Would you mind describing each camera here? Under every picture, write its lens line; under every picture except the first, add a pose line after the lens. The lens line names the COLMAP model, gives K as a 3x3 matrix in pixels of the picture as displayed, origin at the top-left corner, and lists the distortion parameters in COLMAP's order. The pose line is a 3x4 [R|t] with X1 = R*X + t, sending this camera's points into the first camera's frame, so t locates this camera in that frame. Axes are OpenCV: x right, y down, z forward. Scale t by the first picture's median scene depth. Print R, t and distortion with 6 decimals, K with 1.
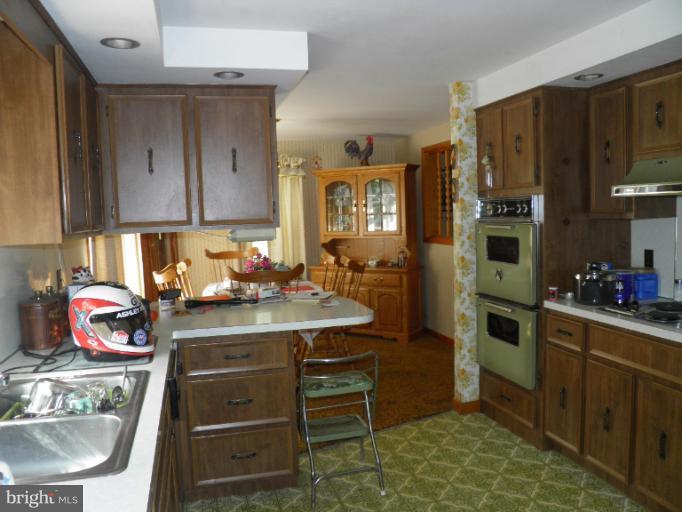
lens RADIAL K [[570.9, 0, 341.3], [0, 570.9, 256.1], [0, 0, 1]] dist [-0.131889, 0.085347]
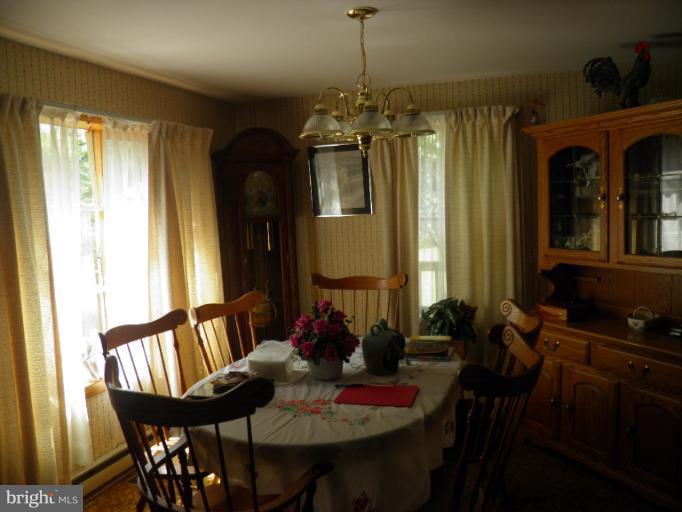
lens RADIAL K [[570.9, 0, 340.2], [0, 570.9, 255.5], [0, 0, 1]] dist [-0.131889, 0.085347]
pose [[0.818930, 0.054137, -0.571334, 0.110192], [-0.037361, 0.998458, 0.041058, -0.051650], [0.572676, -0.012278, 0.819690, 0.504098]]
